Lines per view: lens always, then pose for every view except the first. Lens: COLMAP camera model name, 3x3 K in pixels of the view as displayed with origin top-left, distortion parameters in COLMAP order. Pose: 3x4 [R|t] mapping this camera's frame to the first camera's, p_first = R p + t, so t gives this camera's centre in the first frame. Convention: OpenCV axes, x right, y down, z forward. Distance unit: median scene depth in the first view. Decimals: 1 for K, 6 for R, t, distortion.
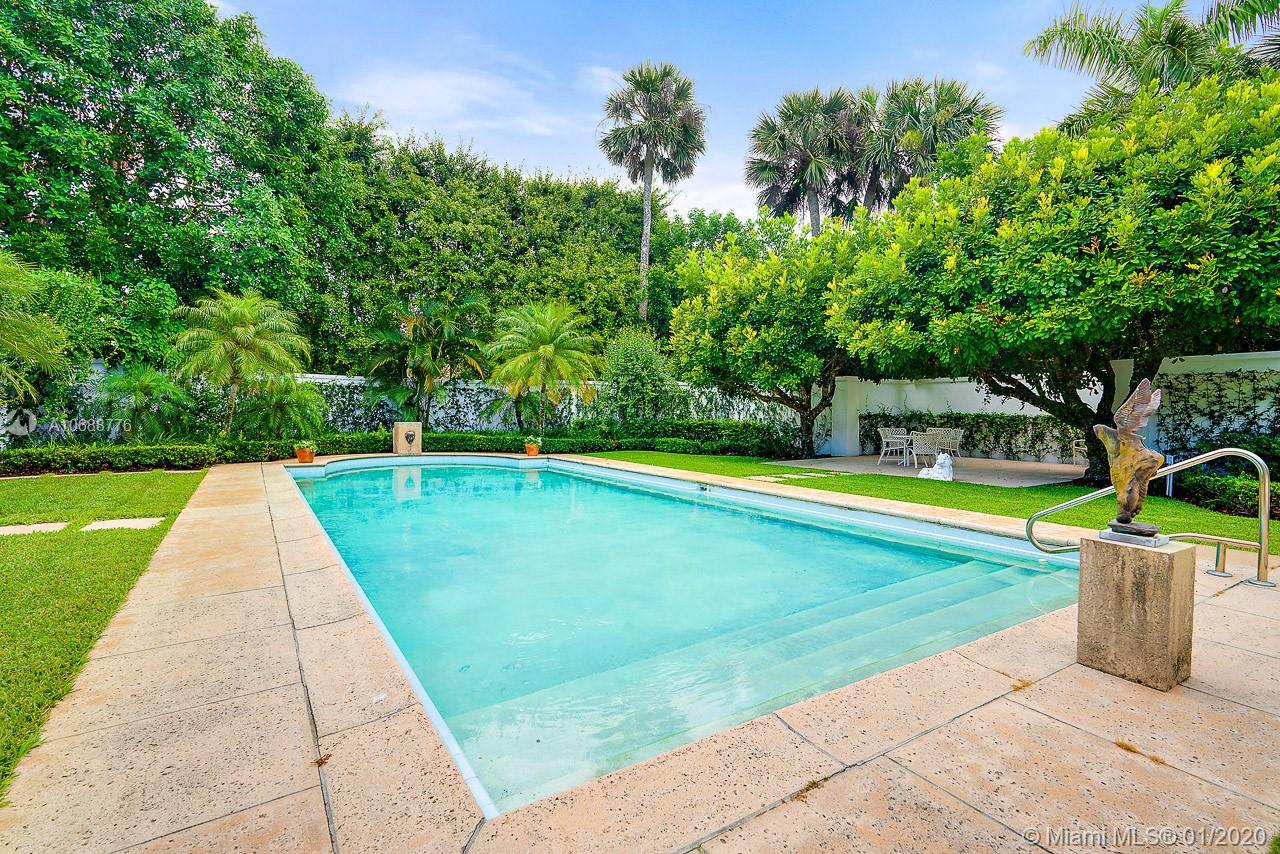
lens RADIAL K [[589.2, 0, 640.0], [0, 589.2, 427.0], [0, 0, 1]] dist [0.016746, -0.000350]
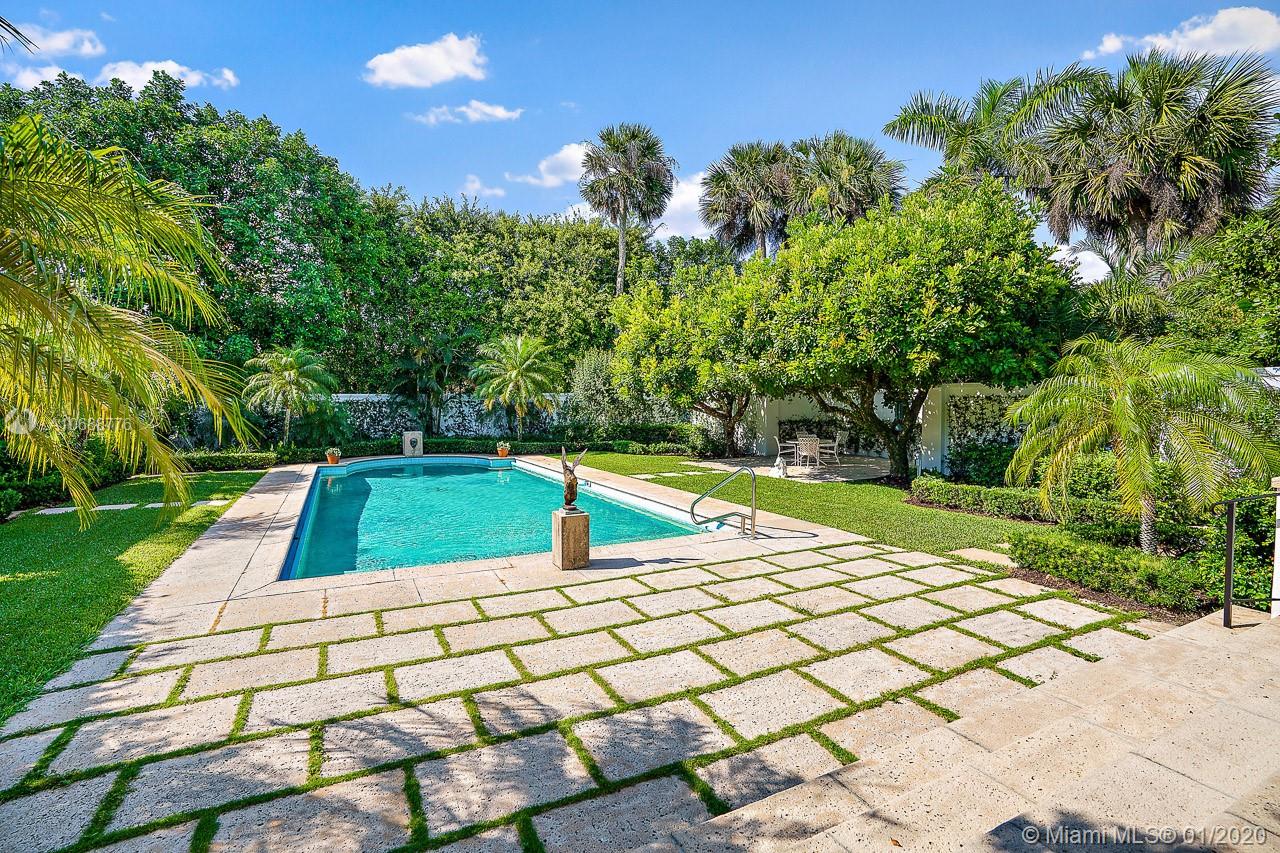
lens RADIAL K [[584.1, 0, 640.0], [0, 584.1, 426.5], [0, 0, 1]] dist [-0.034794, -0.000030]
pose [[0.994651, -0.007825, -0.102995, 0.228541], [0.009426, 0.999842, 0.015066, -0.032315], [0.102861, -0.015956, 0.994568, -0.222842]]
